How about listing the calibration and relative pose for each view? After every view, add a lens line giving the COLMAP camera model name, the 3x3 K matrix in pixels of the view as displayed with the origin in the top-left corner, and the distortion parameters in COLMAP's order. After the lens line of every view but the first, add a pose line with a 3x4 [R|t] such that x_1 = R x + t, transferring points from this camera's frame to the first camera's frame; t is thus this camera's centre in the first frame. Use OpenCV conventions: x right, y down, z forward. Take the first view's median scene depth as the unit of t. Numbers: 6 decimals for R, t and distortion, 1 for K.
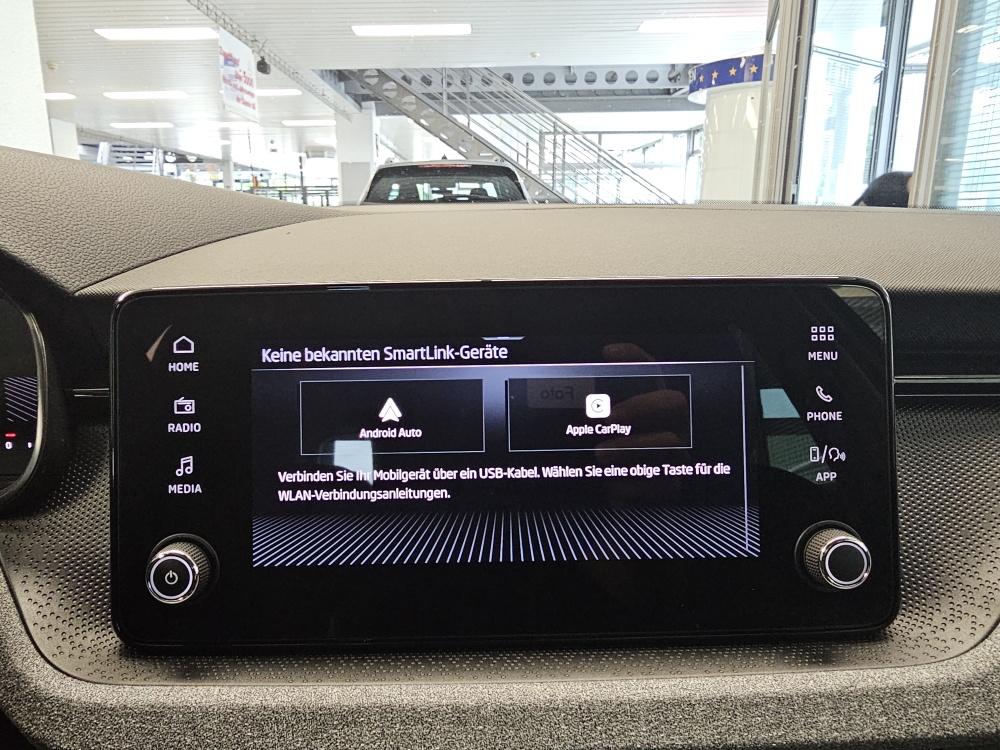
lens RADIAL K [[693.5, 0, 456.8], [0, 693.5, 375.0], [0, 0, 1]] dist [-0.003304, -0.003903]
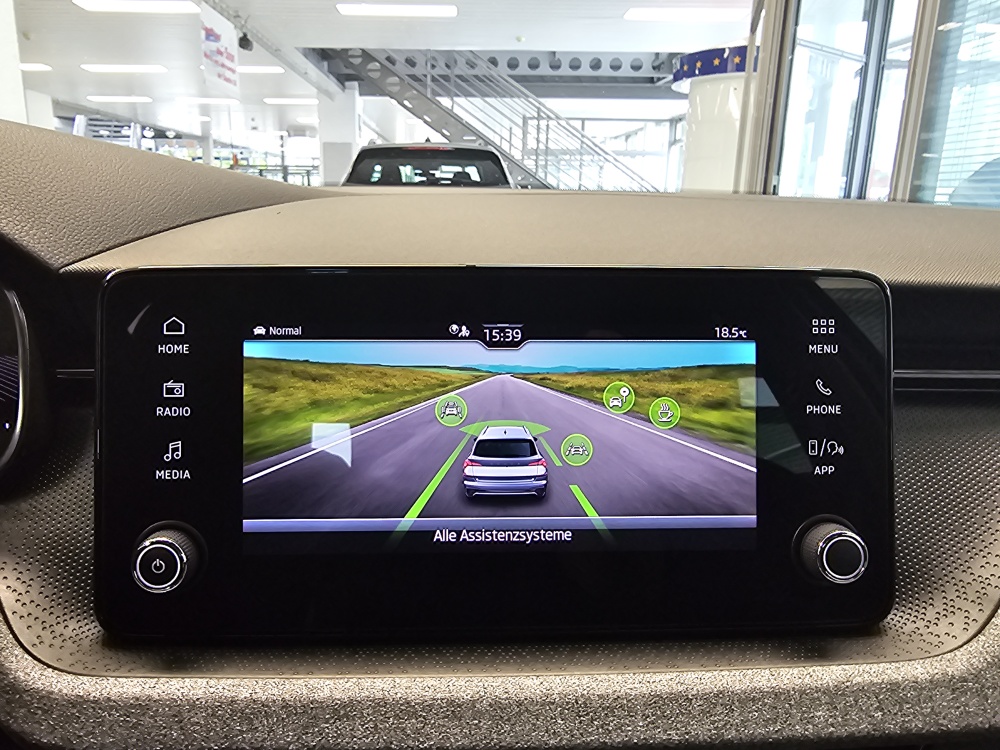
lens RADIAL K [[694.9, 0, 455.3], [0, 694.9, 363.6], [0, 0, 1]] dist [-0.001075, -0.006108]
pose [[0.999459, 0.016988, 0.028166, -0.027272], [-0.017175, 0.999832, 0.006417, -0.003822], [-0.028052, -0.006897, 0.999583, 0.018514]]
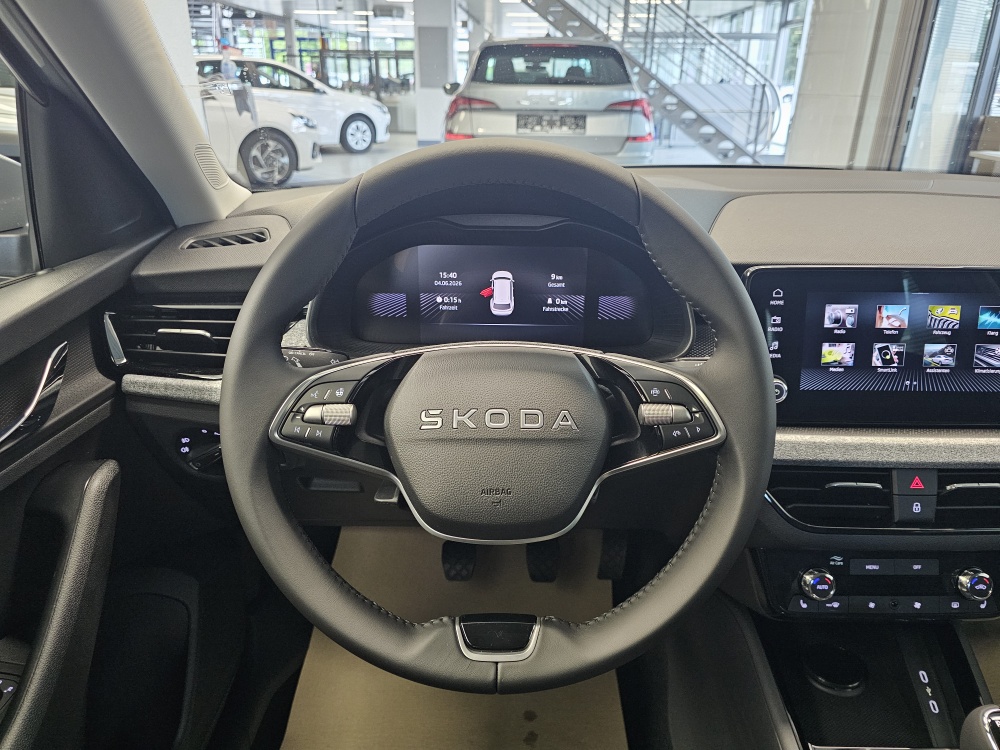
lens RADIAL K [[685.5, 0, 502.9], [0, 685.5, 371.2], [0, 0, 1]] dist [0.059595, -0.083754]
pose [[0.999504, 0.028804, -0.012714, -1.249576], [-0.026222, 0.985057, 0.170220, -0.150889], [0.017427, -0.169802, 0.985324, -1.278608]]
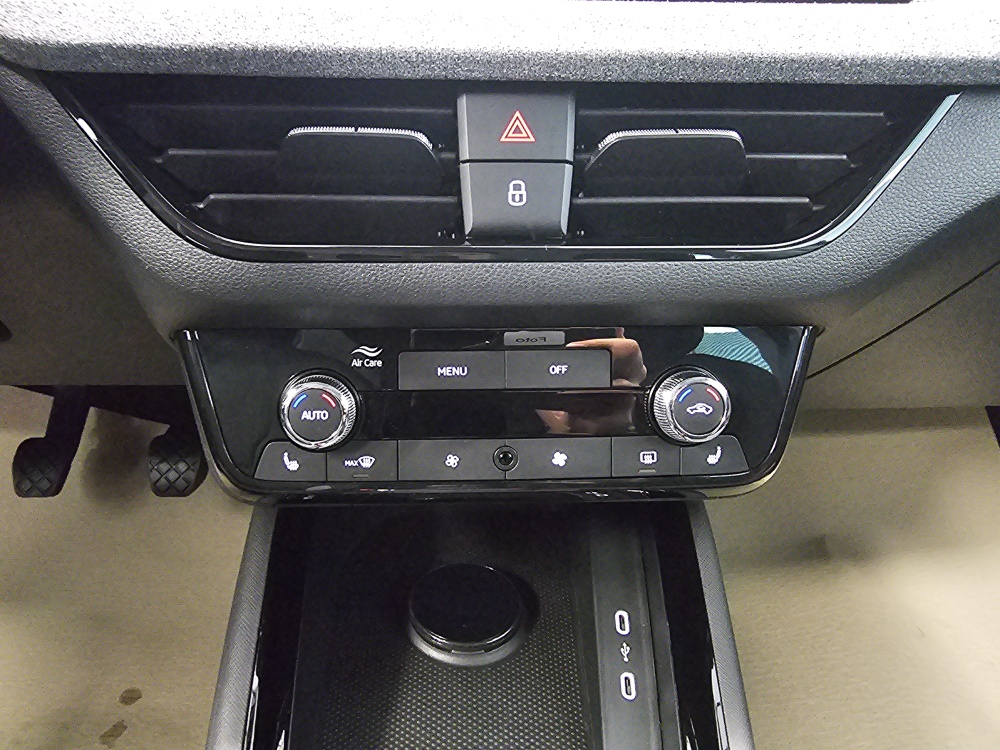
lens RADIAL K [[693.5, 0, 456.8], [0, 693.5, 375.0], [0, 0, 1]] dist [-0.003304, -0.003903]
pose [[0.999255, 0.014938, 0.035578, -0.025052], [-0.022834, 0.972170, 0.233161, 0.652547], [-0.031105, -0.233800, 0.971787, -0.006001]]
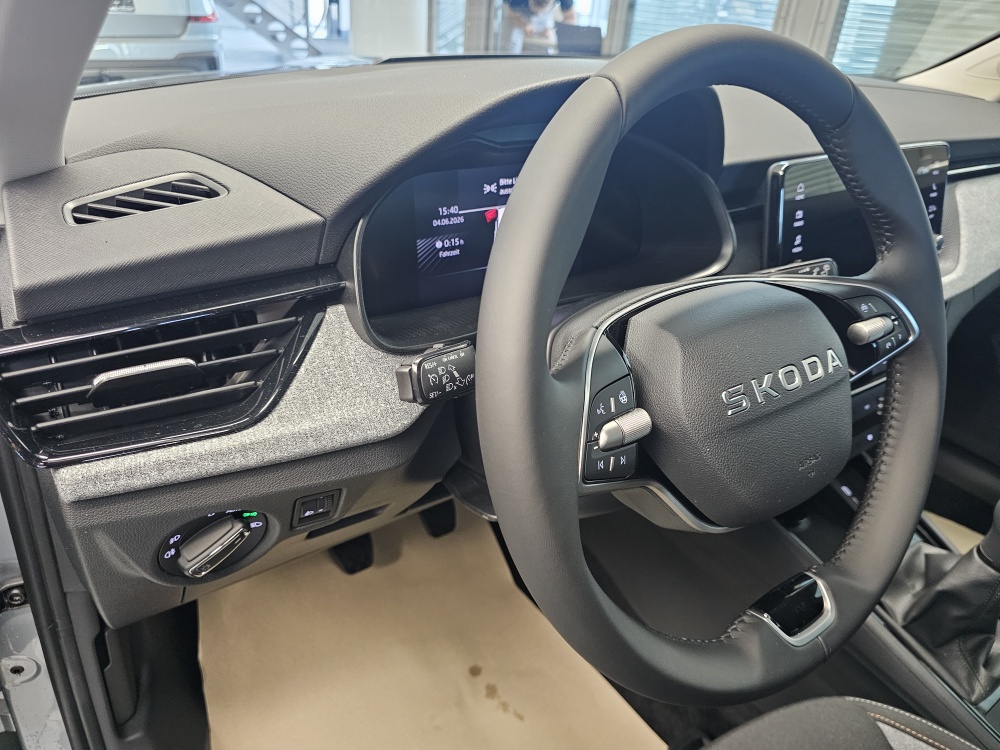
lens RADIAL K [[687.5, 0, 501.6], [0, 687.5, 371.1], [0, 0, 1]] dist [0.058324, -0.060515]
pose [[0.823729, -0.219410, 0.522809, -2.540906], [0.052070, 0.947467, 0.315587, -0.244159], [-0.564587, -0.232736, 0.791881, -0.412346]]
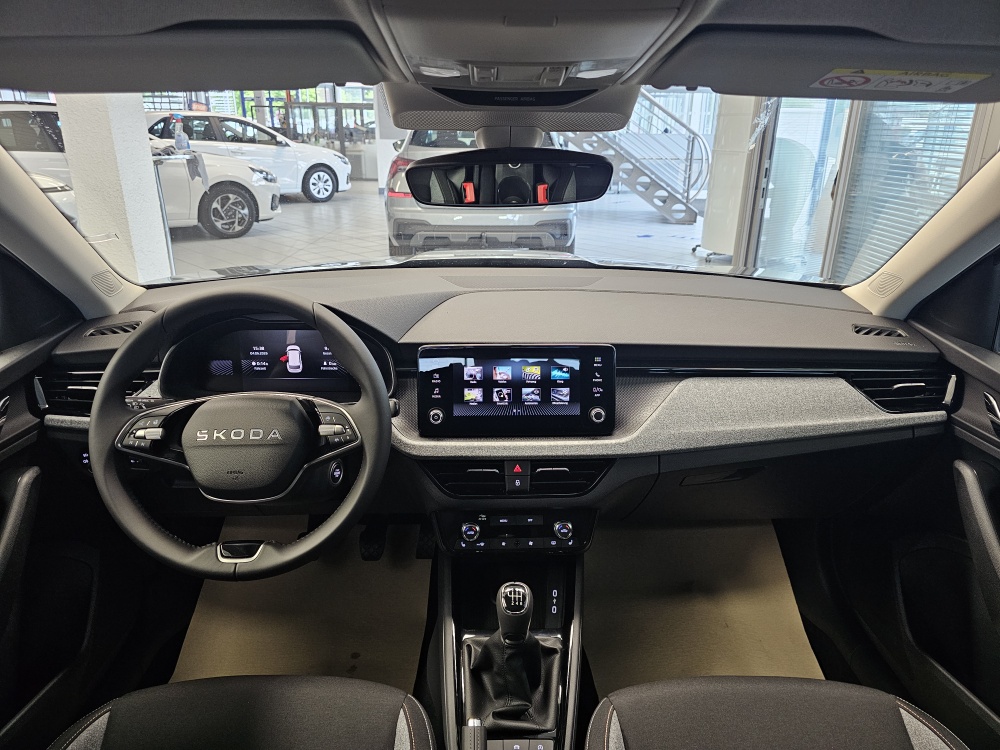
lens RADIAL K [[676.7, 0, 500.0], [0, 676.7, 375.0], [0, 0, 1]] dist [0.078168, -0.096431]
pose [[0.999733, 0.012234, 0.019627, -0.102994], [-0.014581, 0.992141, 0.124271, -0.440780], [-0.017953, -0.124524, 0.992054, -2.815248]]
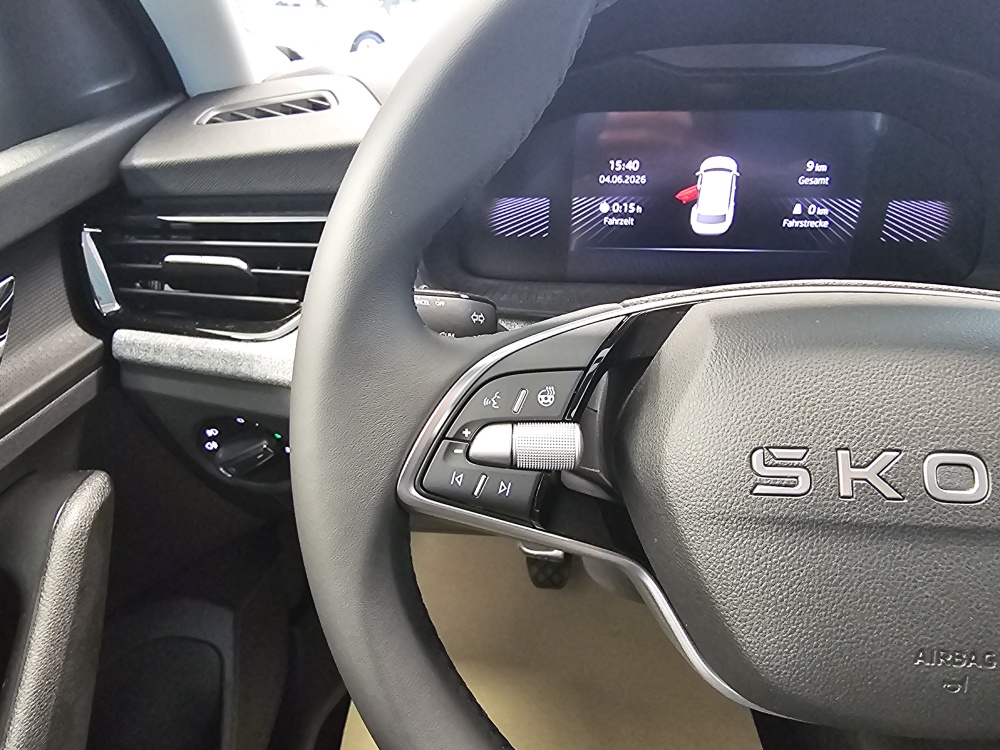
lens RADIAL K [[688.8, 0, 437.5], [0, 688.8, 381.3], [0, 0, 1]] dist [-0.004496, -0.000600]
pose [[0.992774, 0.050717, -0.108755, -1.734205], [-0.018303, 0.959689, 0.280467, -0.019039], [0.118596, -0.276450, 0.953683, -0.305273]]
